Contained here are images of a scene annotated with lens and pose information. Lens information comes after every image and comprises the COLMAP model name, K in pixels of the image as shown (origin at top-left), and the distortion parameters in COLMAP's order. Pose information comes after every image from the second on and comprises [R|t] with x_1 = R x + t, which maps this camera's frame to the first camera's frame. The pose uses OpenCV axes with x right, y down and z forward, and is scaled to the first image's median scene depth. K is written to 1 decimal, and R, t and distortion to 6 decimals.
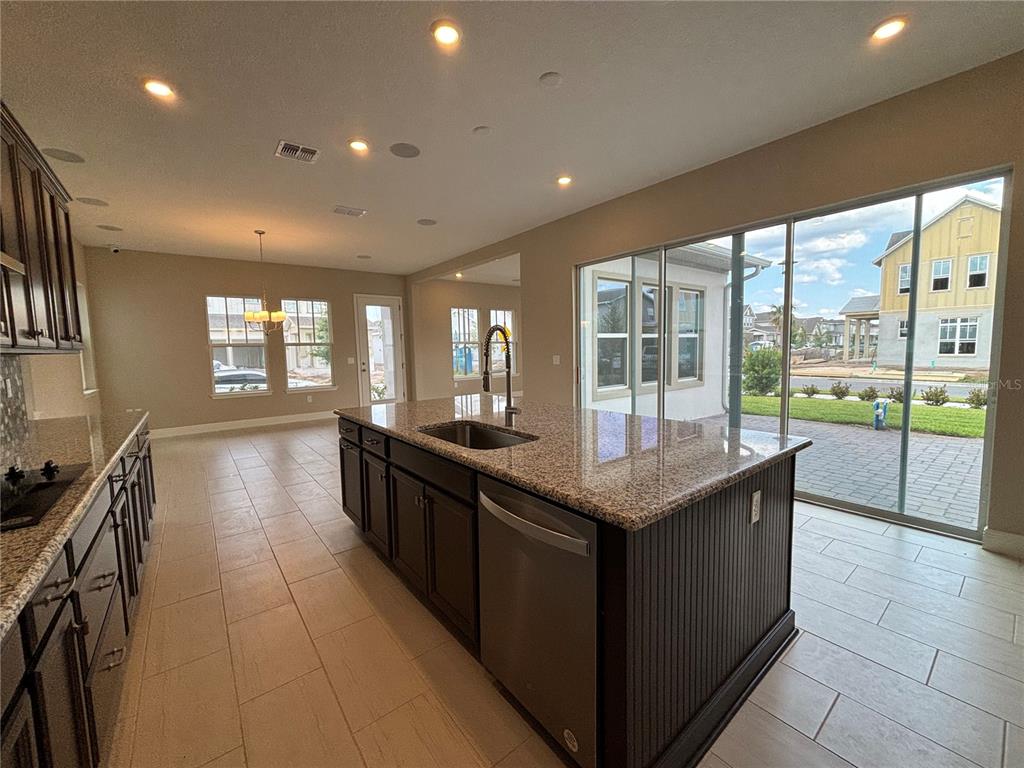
lens RADIAL K [[412.2, 0, 513.7], [0, 412.2, 380.3], [0, 0, 1]] dist [0.004626, 0.000363]
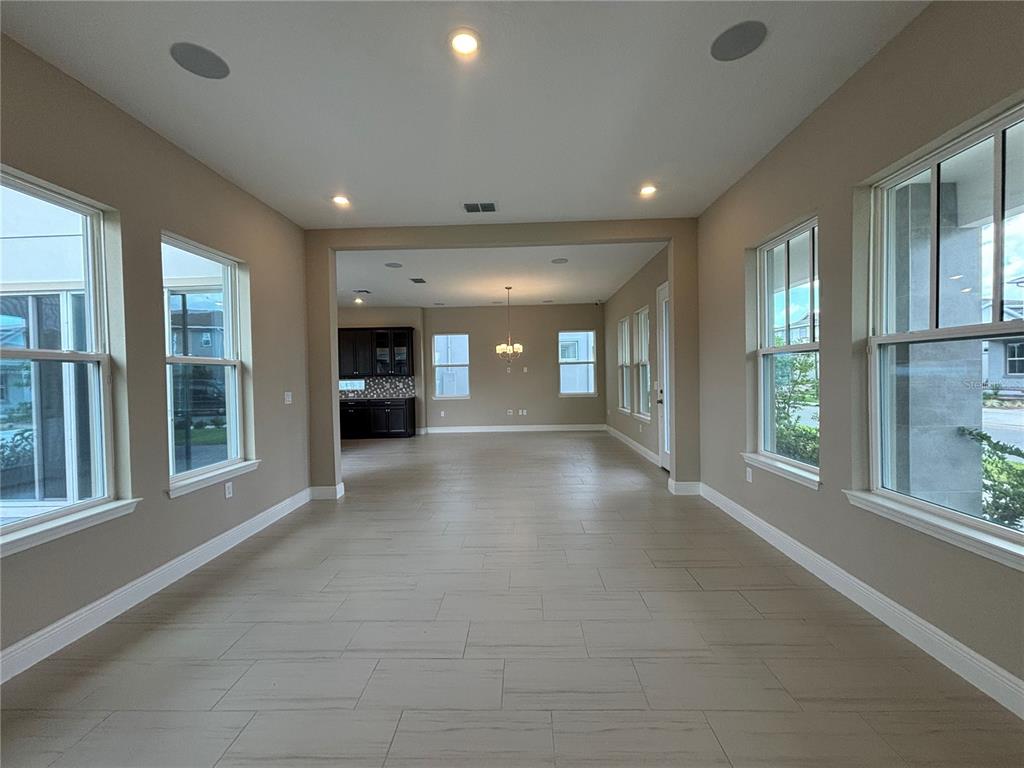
lens RADIAL K [[412.2, 0, 514.3], [0, 412.2, 382.0], [0, 0, 1]] dist [0.004626, 0.000363]
pose [[-0.637994, 0.047891, -0.768551, 0.357212], [-0.030492, 0.995710, 0.087359, -0.129764], [0.769438, 0.079170, -0.633796, 1.508410]]
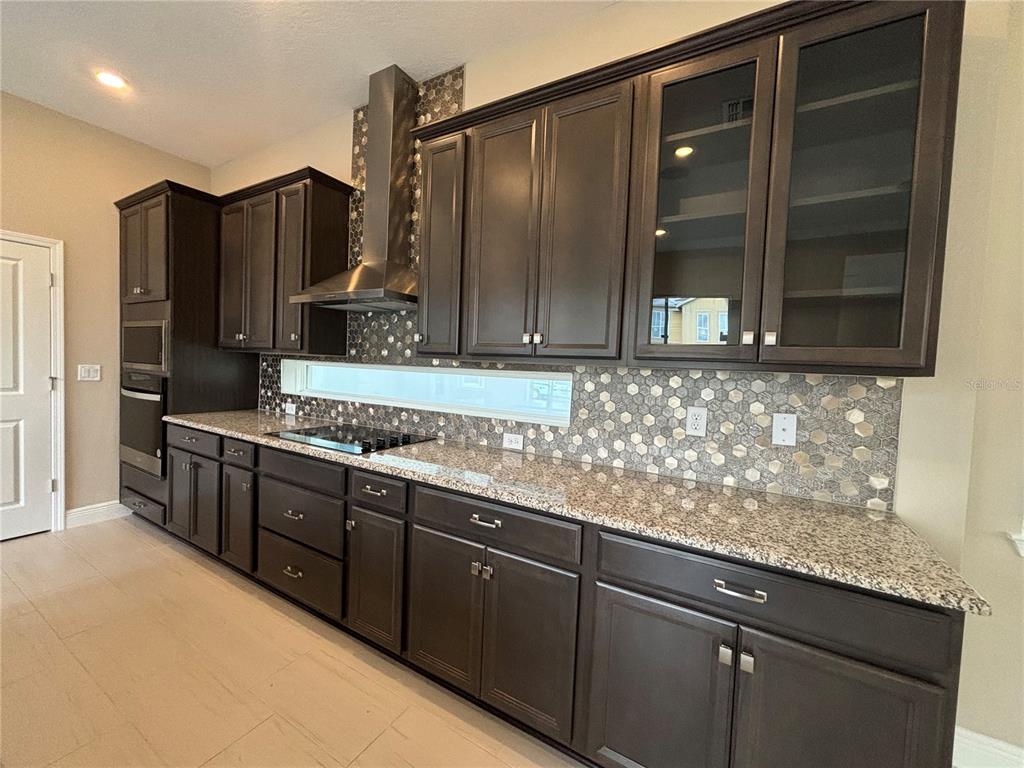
lens RADIAL K [[412.2, 0, 514.4], [0, 412.2, 380.8], [0, 0, 1]] dist [0.004626, 0.000363]
pose [[-0.933481, -0.002596, -0.358616, -0.236878], [-0.051262, 0.990672, 0.126262, -0.034514], [0.354943, 0.136247, -0.924907, 0.509938]]
